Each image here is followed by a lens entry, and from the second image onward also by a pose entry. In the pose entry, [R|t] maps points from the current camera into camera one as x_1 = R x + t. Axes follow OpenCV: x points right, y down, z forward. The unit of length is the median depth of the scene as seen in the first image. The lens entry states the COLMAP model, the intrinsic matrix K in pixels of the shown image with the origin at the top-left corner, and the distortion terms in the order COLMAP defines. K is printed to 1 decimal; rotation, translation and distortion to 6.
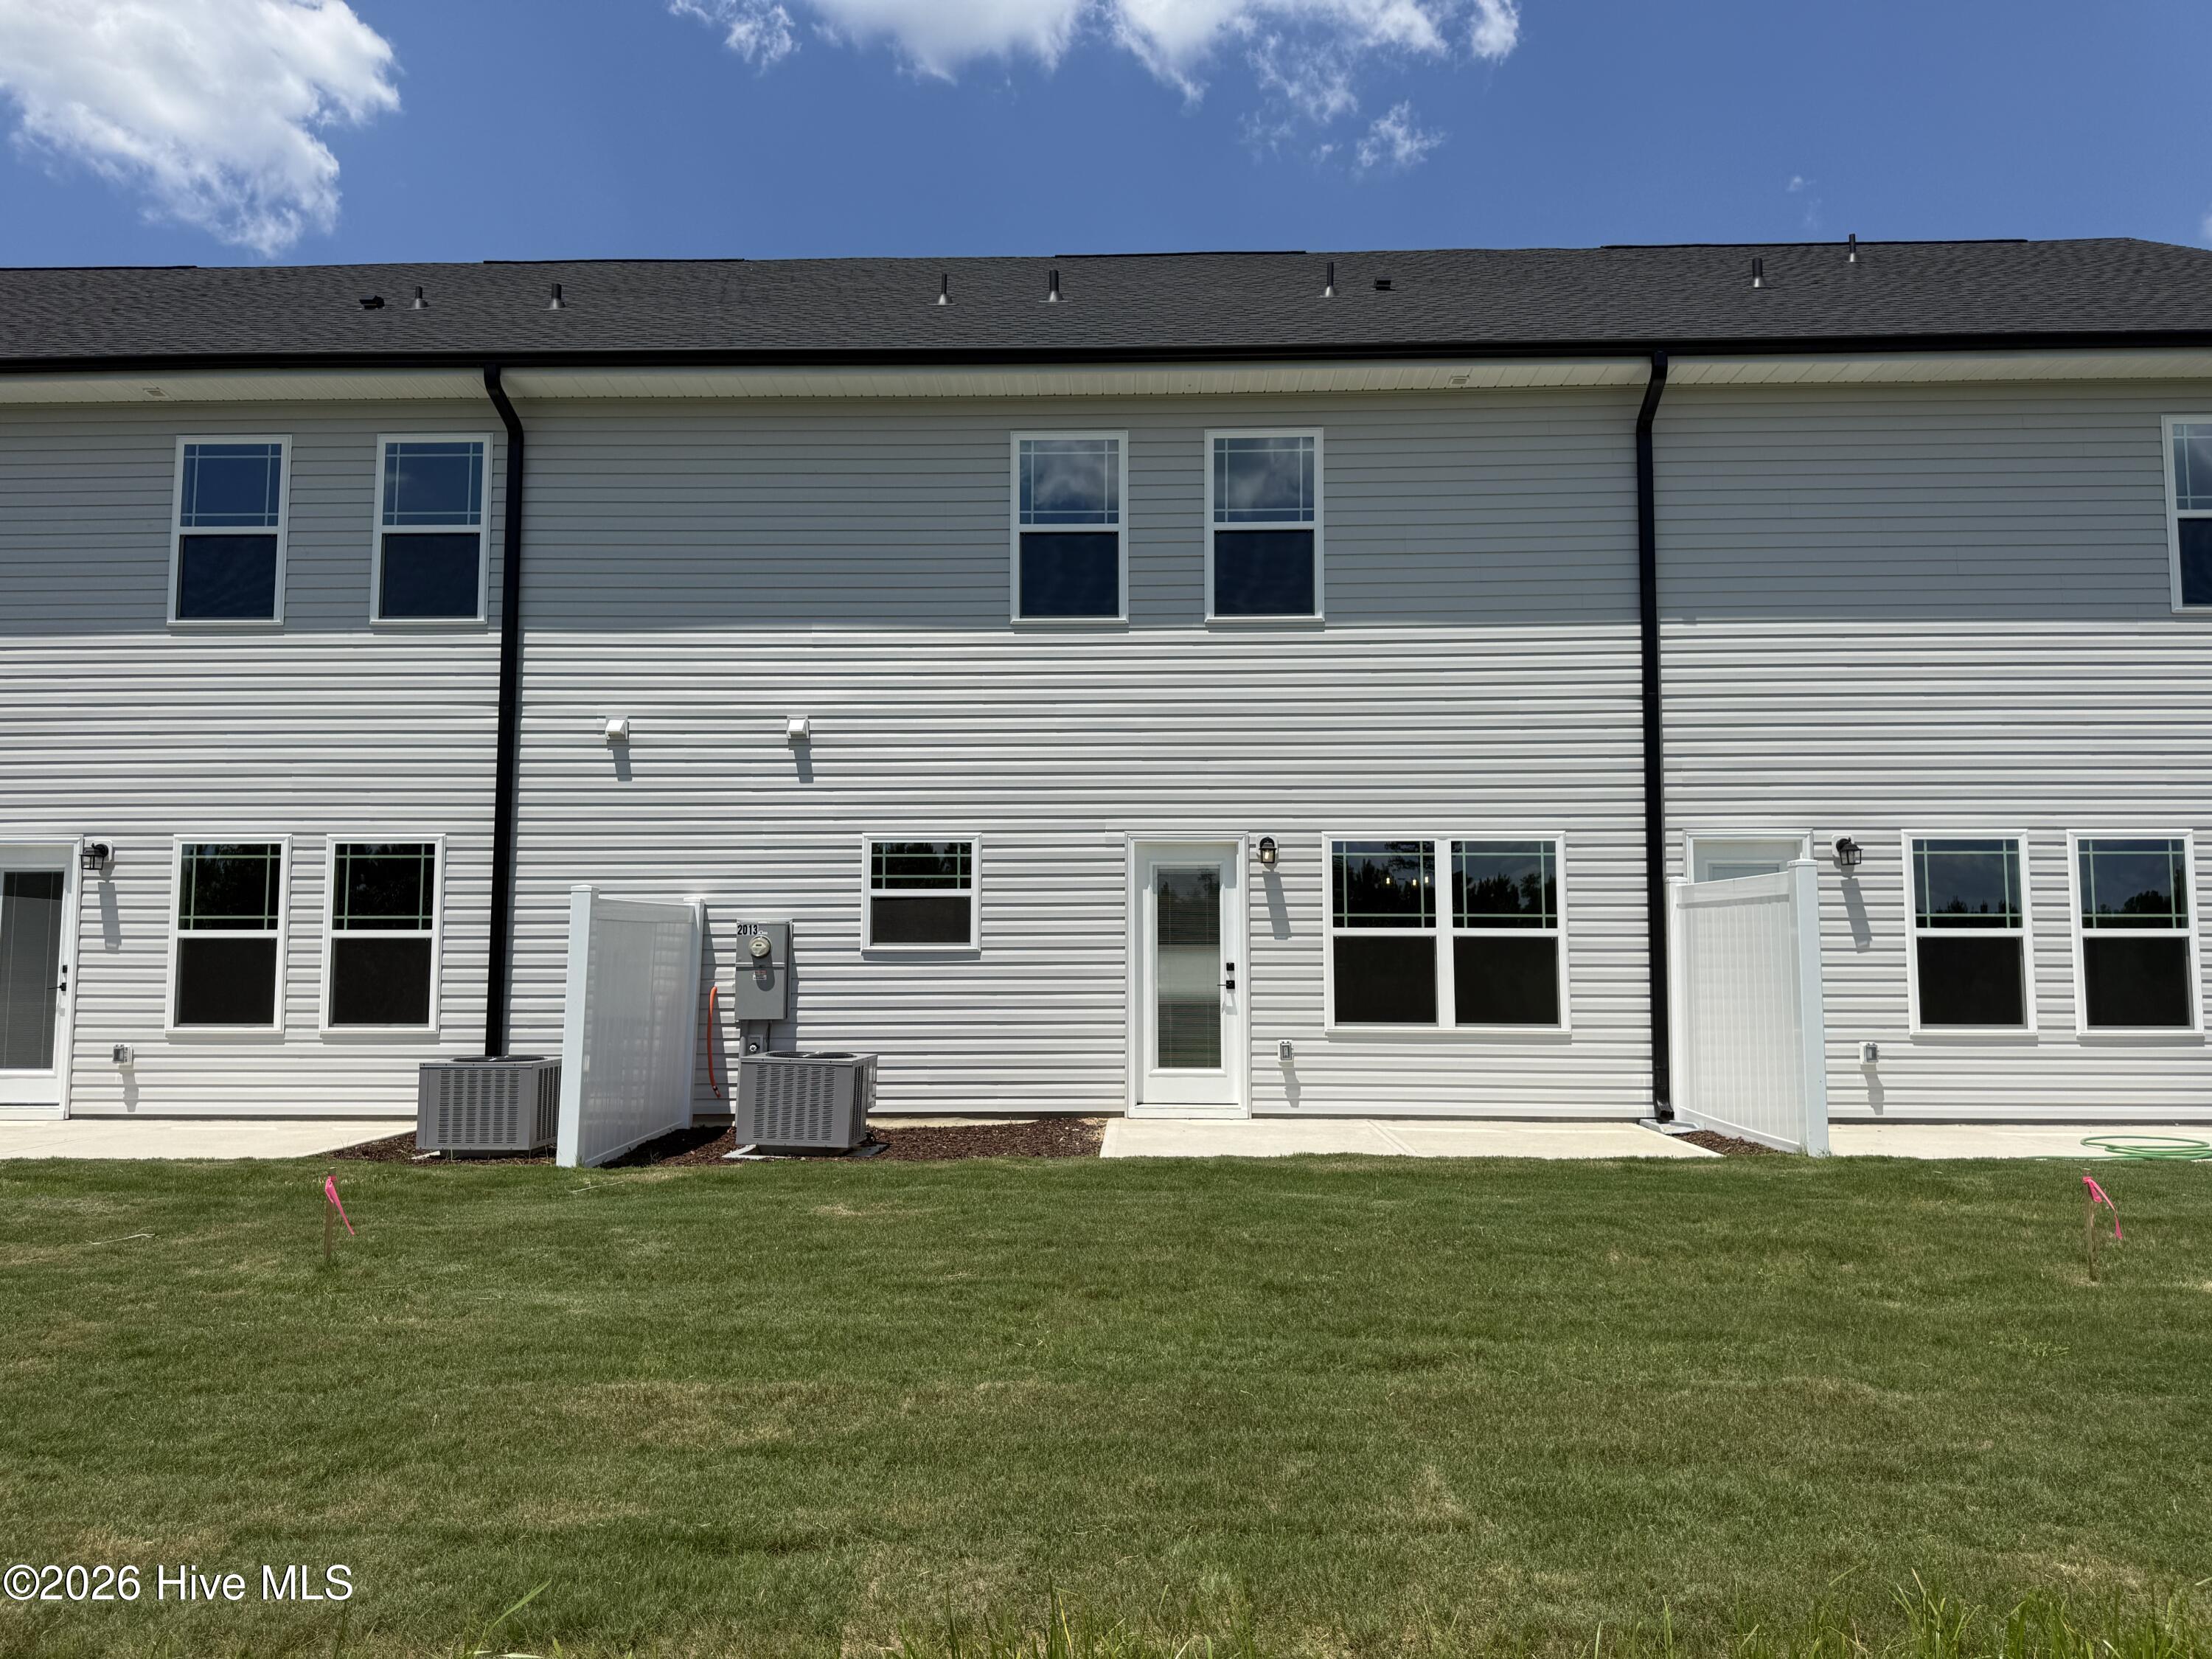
lens RADIAL K [[1545.6, 0, 1106.0], [0, 1545.6, 829.5], [0, 0, 1]] dist [0.095898, -0.144903]
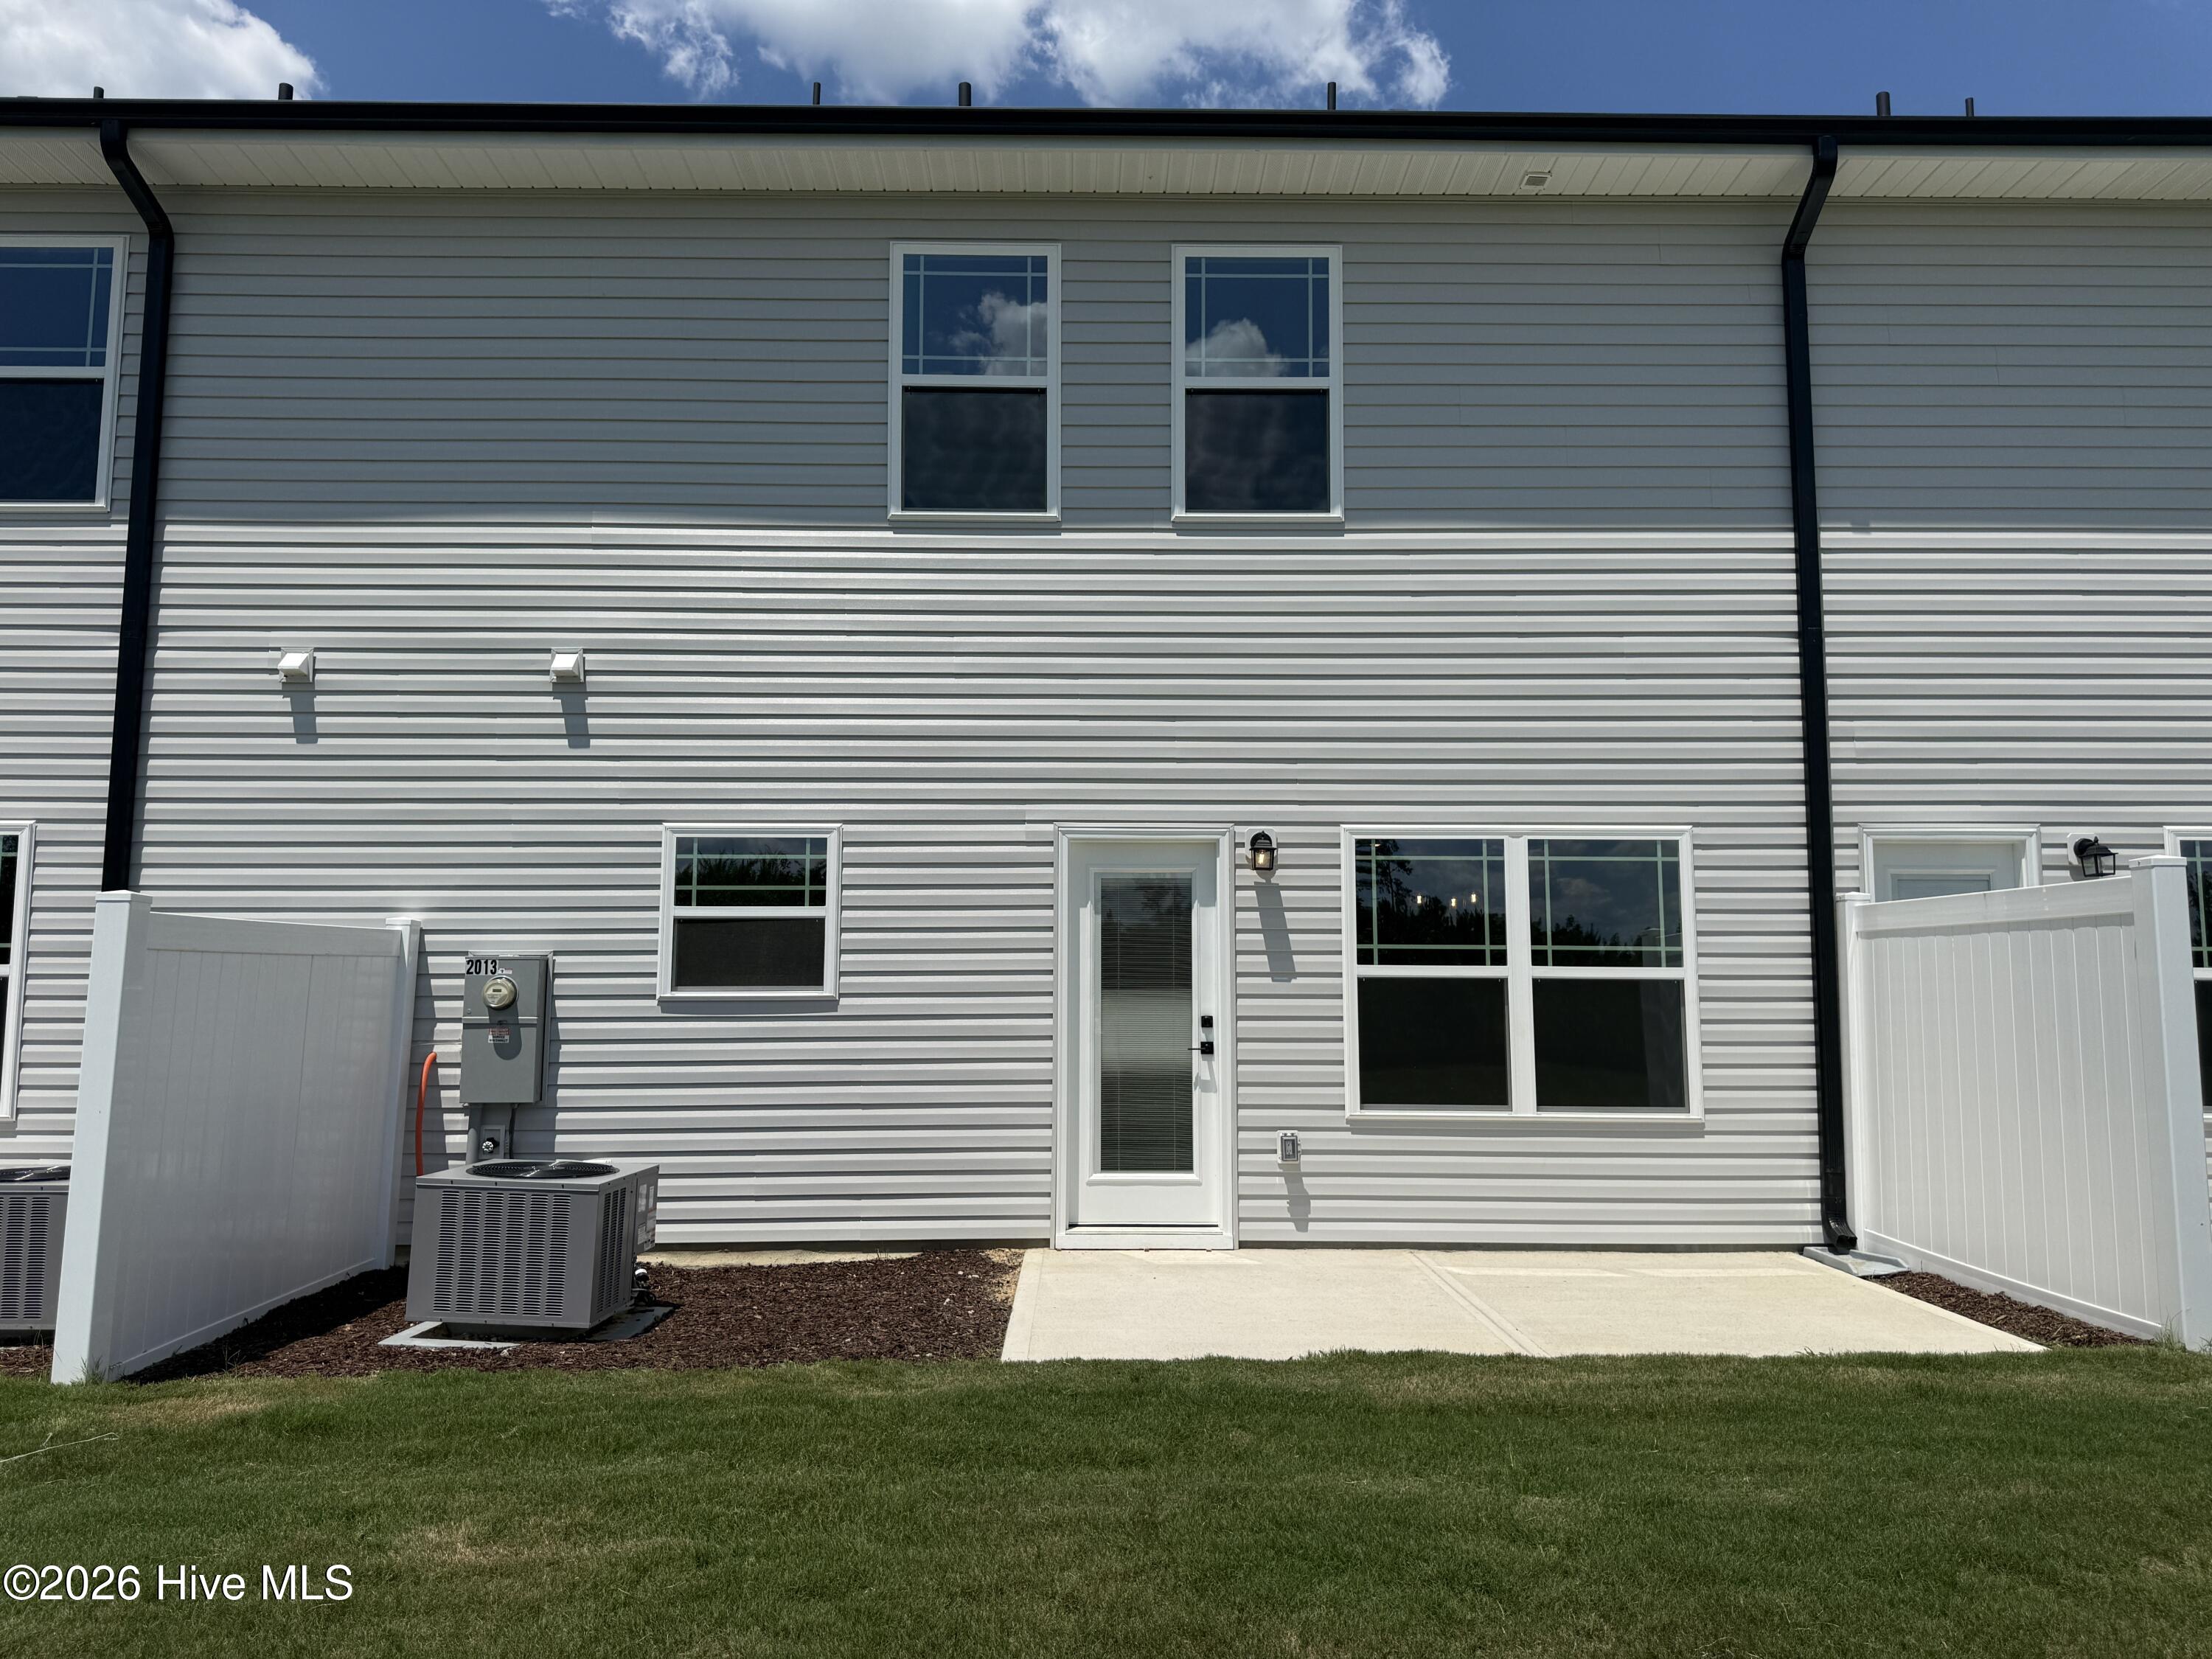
lens RADIAL K [[1545.6, 0, 1106.0], [0, 1545.6, 829.5], [0, 0, 1]] dist [0.095898, -0.144903]
pose [[0.999194, 0.005800, 0.039726, 0.008274], [-0.004907, 0.999734, -0.022533, 0.019538], [-0.039847, 0.022320, 0.998956, 0.318379]]
